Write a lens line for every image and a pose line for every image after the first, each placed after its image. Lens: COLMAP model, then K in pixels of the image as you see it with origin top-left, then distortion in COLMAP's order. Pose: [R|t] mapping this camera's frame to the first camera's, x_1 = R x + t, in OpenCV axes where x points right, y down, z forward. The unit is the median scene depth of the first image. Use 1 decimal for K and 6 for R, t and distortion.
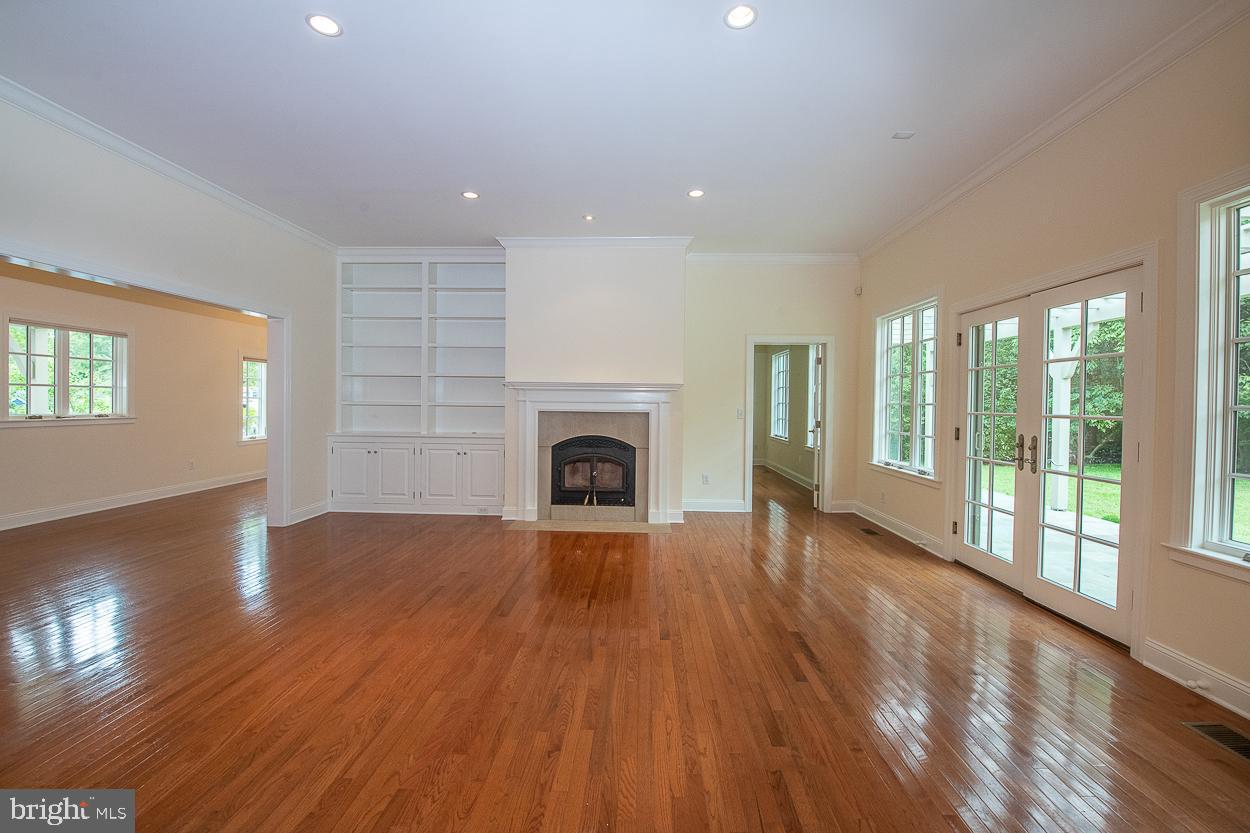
lens RADIAL K [[506.2, 0, 631.9], [0, 506.2, 415.3], [0, 0, 1]] dist [0.002764, -0.000657]
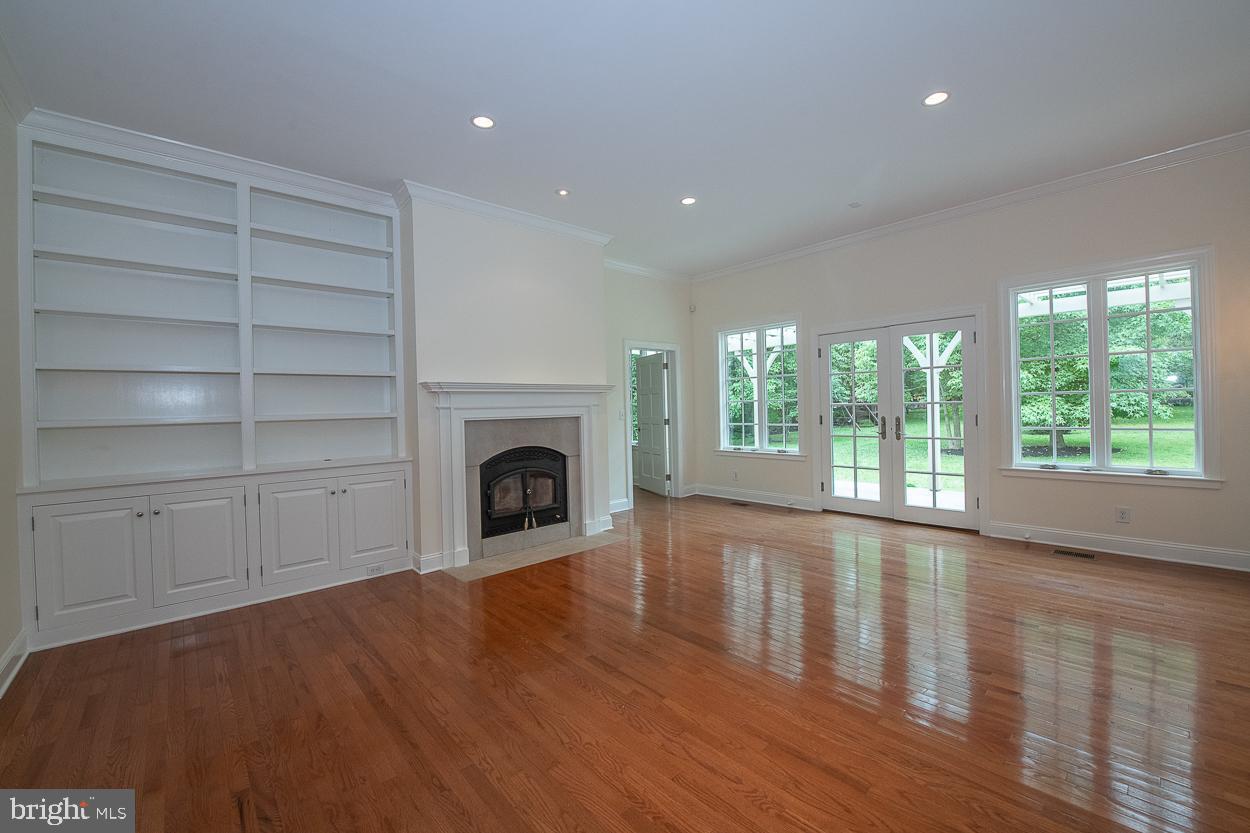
lens RADIAL K [[506.2, 0, 634.4], [0, 506.2, 411.0], [0, 0, 1]] dist [0.002764, -0.000657]
pose [[0.716019, -0.036948, 0.697102, -0.534573], [0.049700, 0.998762, 0.001888, -0.011867], [-0.696309, 0.033294, 0.716969, 0.266426]]
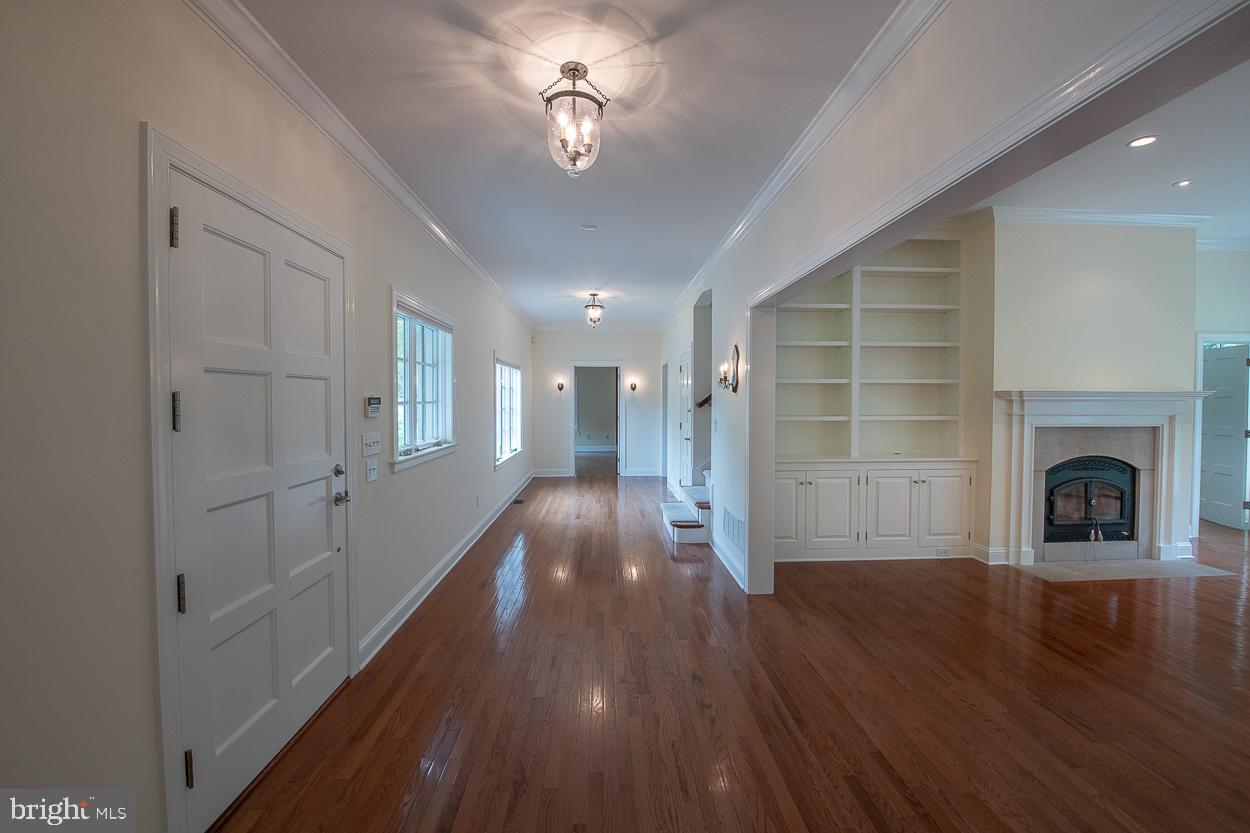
lens RADIAL K [[506.2, 0, 629.2], [0, 506.2, 418.2], [0, 0, 1]] dist [0.002764, -0.000657]
pose [[0.991398, -0.012229, 0.130306, -0.923383], [0.014743, 0.999723, -0.018352, -0.016789], [-0.130046, 0.020115, 0.991304, 0.284655]]
